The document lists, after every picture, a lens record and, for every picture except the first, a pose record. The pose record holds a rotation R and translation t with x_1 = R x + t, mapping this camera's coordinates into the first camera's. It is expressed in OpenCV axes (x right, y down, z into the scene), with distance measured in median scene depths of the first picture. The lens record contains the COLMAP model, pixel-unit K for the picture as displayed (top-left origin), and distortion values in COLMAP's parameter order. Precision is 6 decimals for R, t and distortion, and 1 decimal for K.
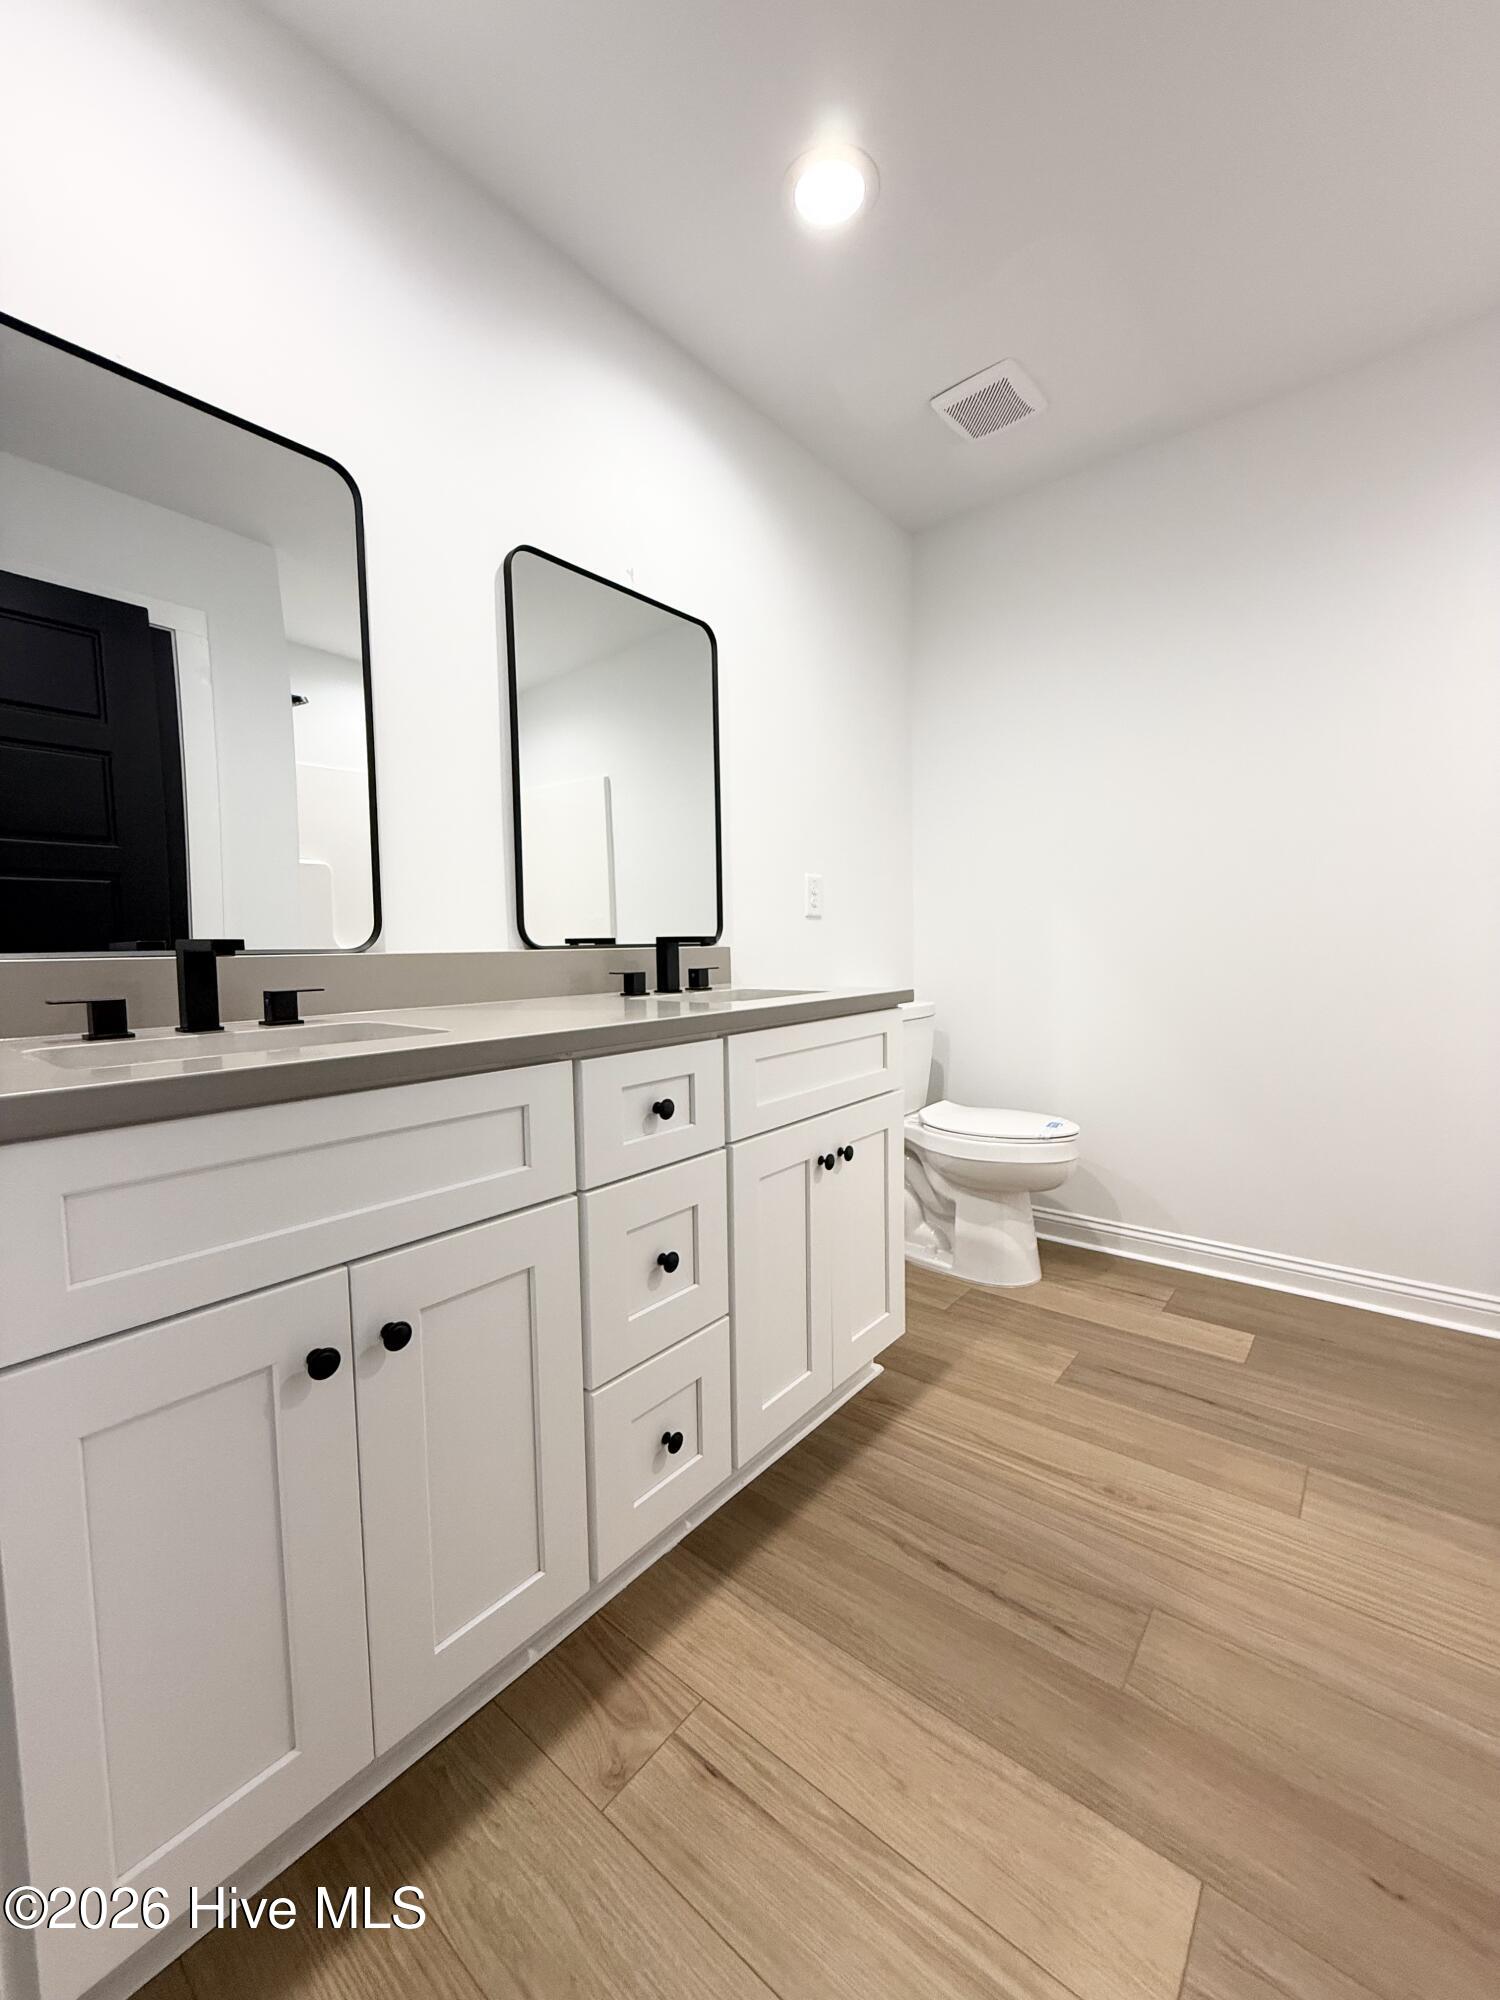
lens RADIAL K [[795.4, 0, 748.1], [0, 795.4, 1000.8], [0, 0, 1]] dist [-0.000938, -0.000671]
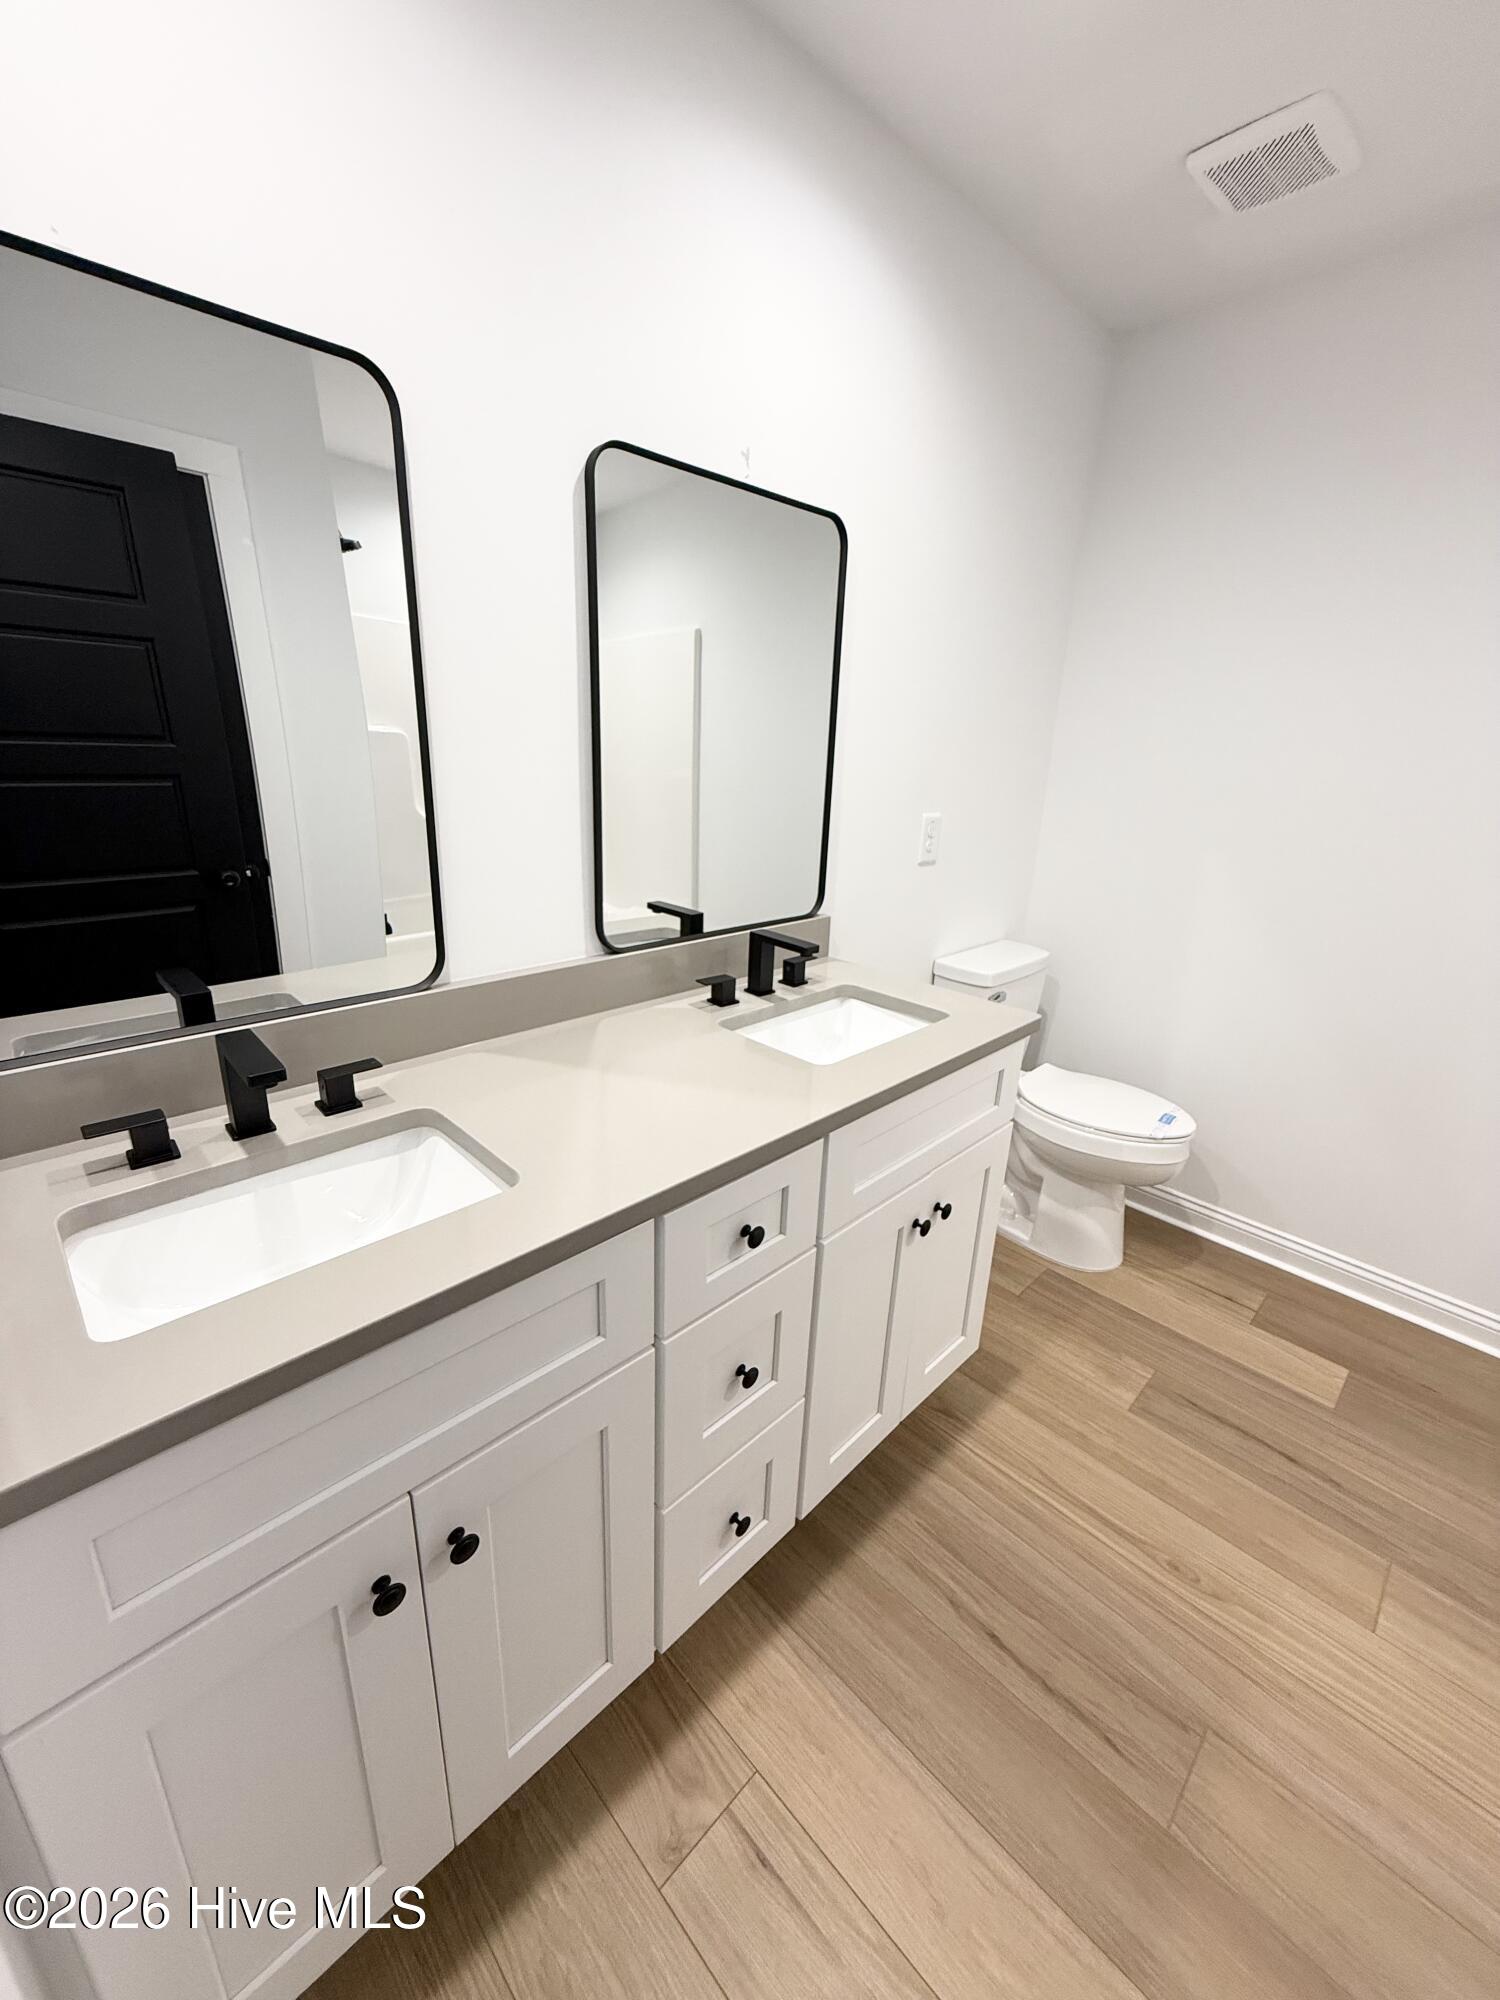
lens RADIAL K [[795.4, 0, 746.9], [0, 795.4, 1001.7], [0, 0, 1]] dist [-0.000938, -0.000671]
pose [[0.993095, 0.083546, -0.082354, -0.049565], [-0.060824, 0.966976, 0.247503, -0.274145], [0.100312, -0.240785, 0.965381, 0.163720]]
